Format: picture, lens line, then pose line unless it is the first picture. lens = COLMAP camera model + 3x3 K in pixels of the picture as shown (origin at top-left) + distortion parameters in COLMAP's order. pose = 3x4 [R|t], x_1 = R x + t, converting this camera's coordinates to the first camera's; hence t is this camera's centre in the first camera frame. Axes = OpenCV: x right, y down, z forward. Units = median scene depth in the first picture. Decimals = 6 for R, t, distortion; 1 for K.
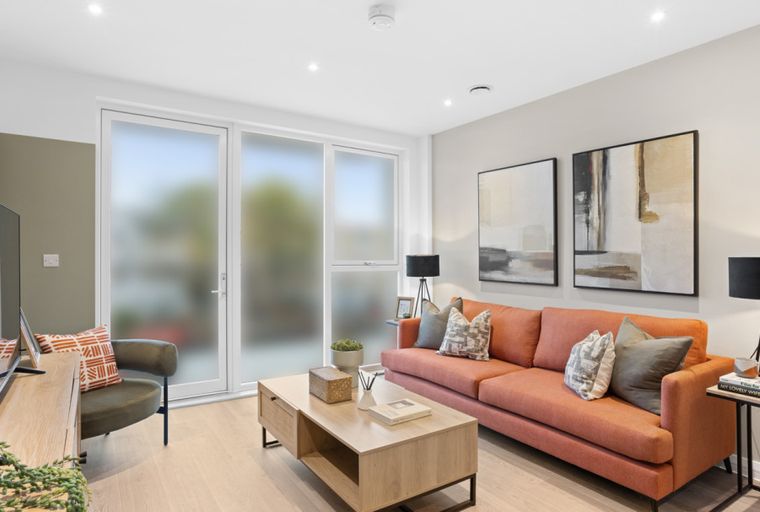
lens RADIAL K [[448.1, 0, 374.3], [0, 448.1, 259.1], [0, 0, 1]] dist [-0.029831, 0.003657]
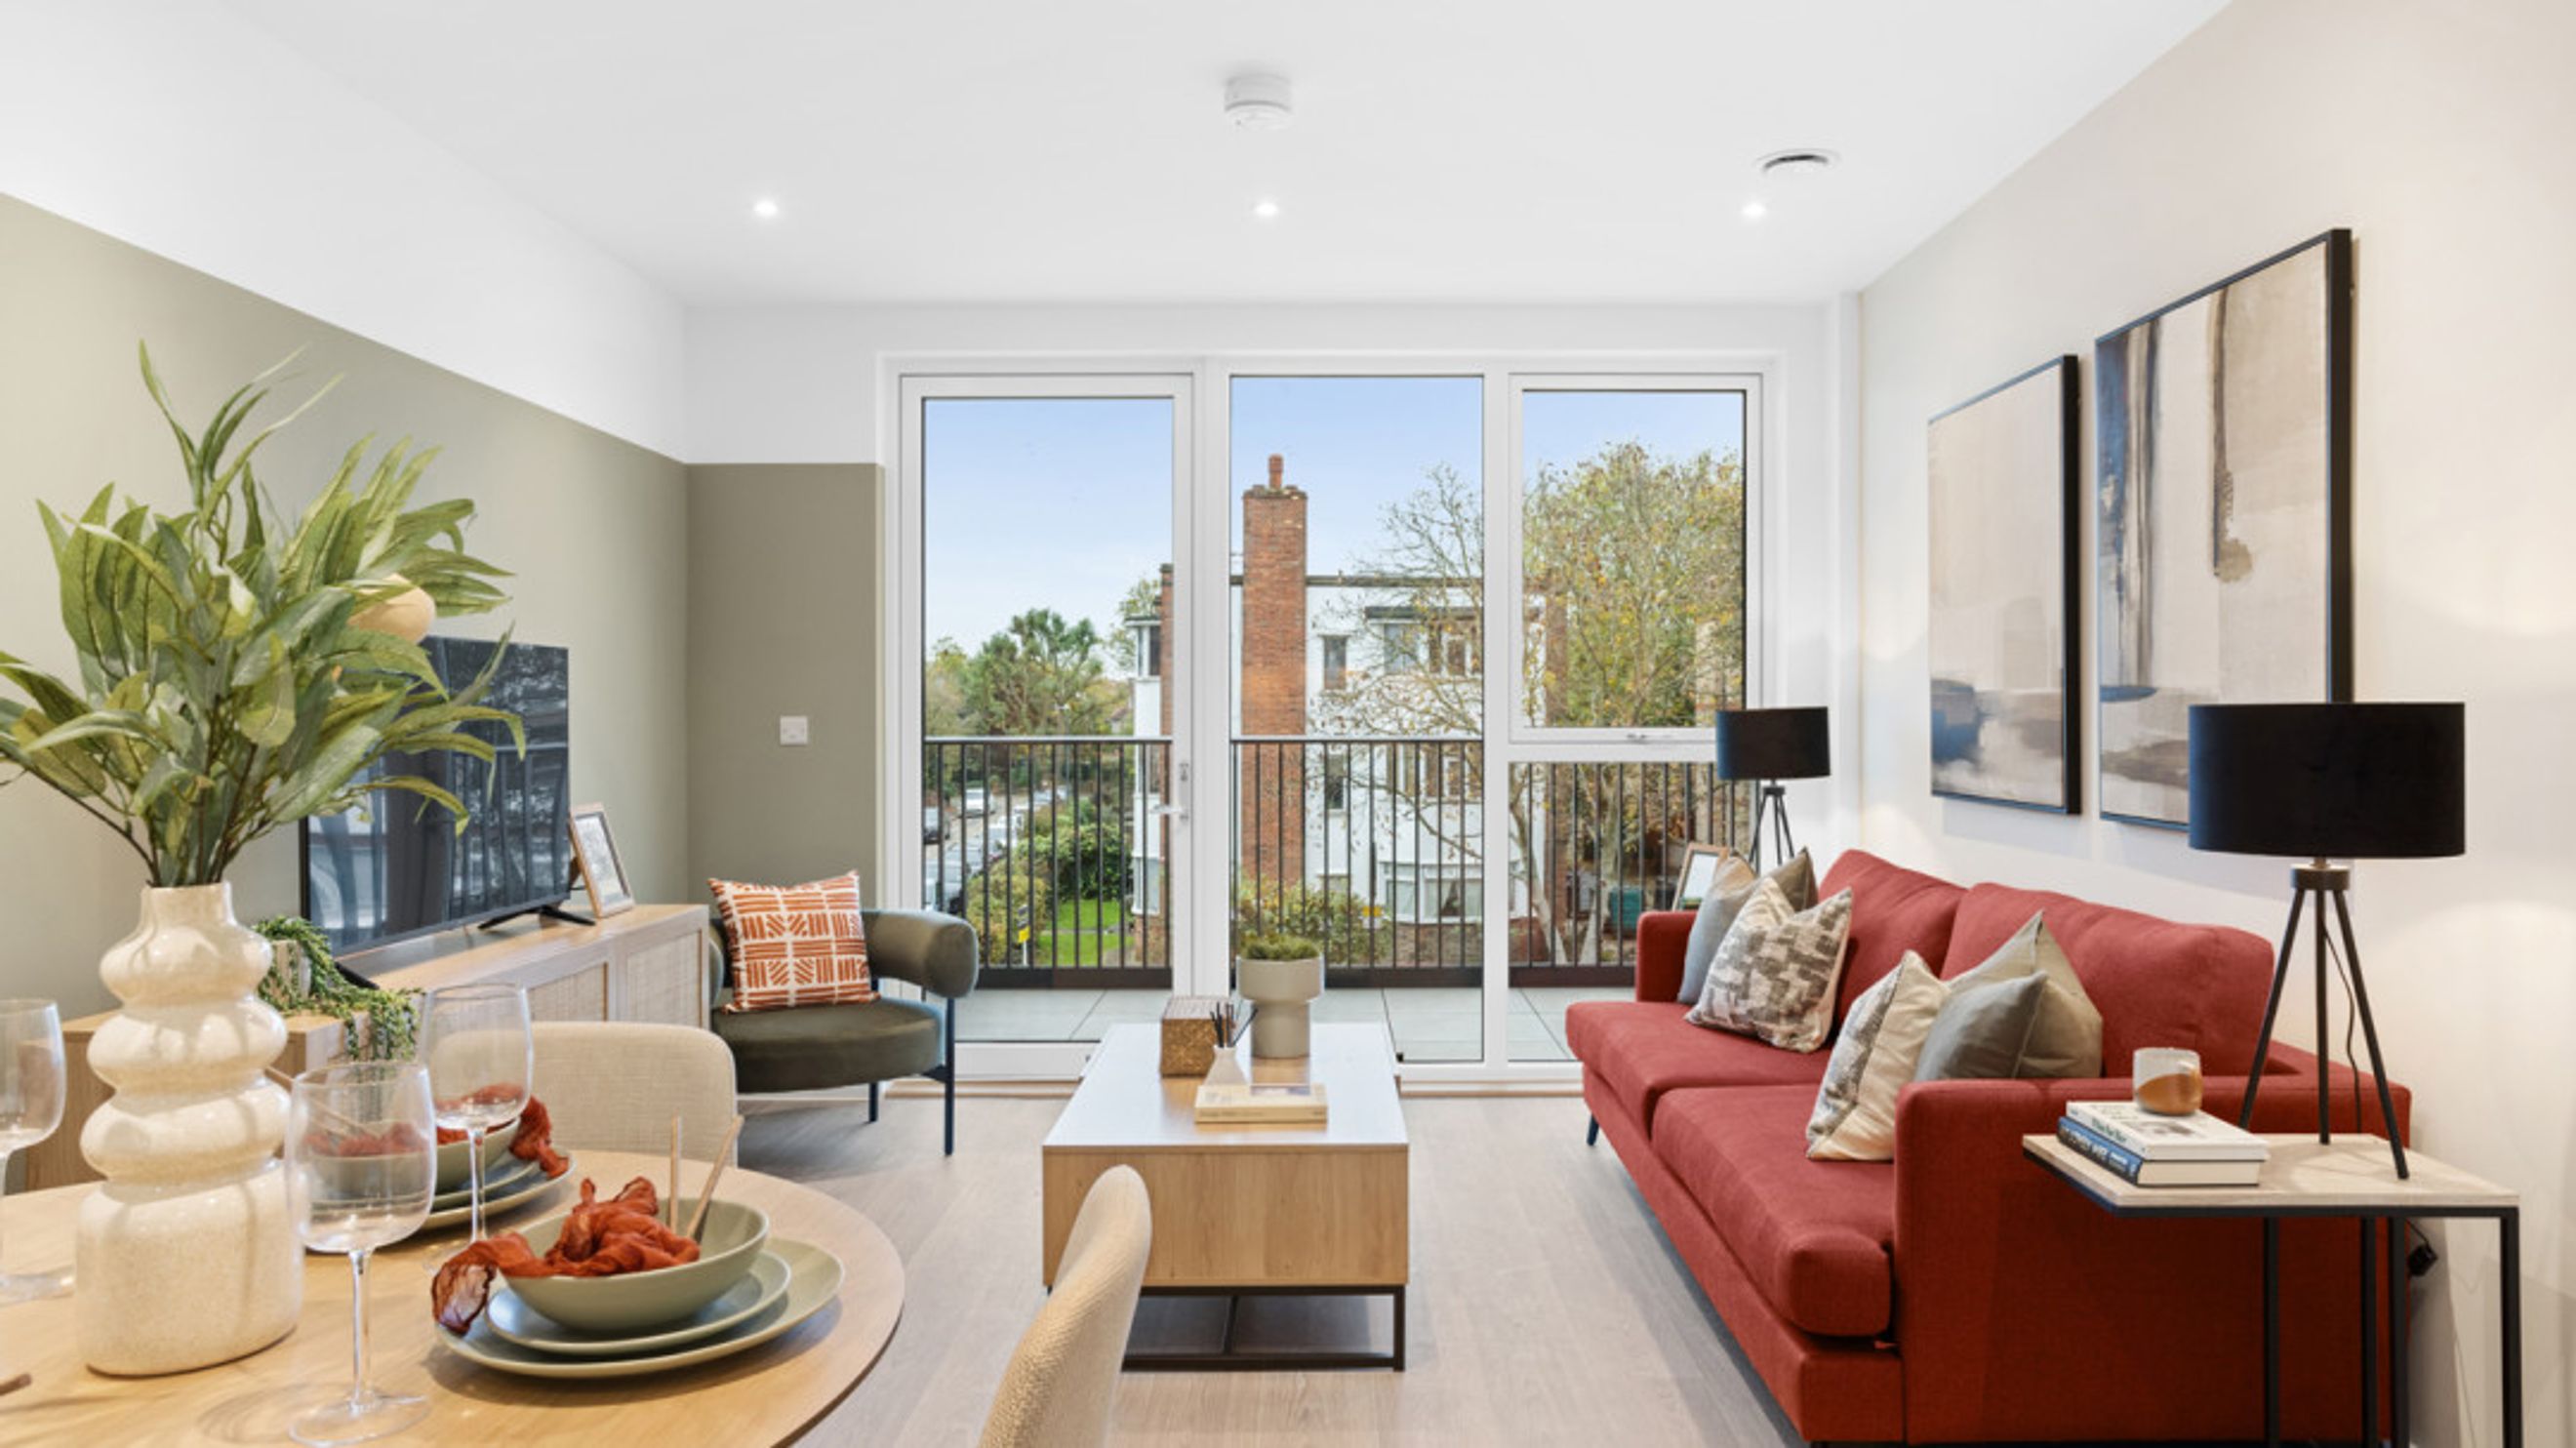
lens RADIAL K [[1679.4, 0, 1296.9], [0, 1679.4, 719.8], [0, 0, 1]] dist [0.007349, 0.000856]
pose [[0.835789, -0.008478, -0.548986, 0.650822], [0.005586, 0.999960, -0.006938, 0.006691], [0.549023, 0.002732, 0.835803, -0.169091]]
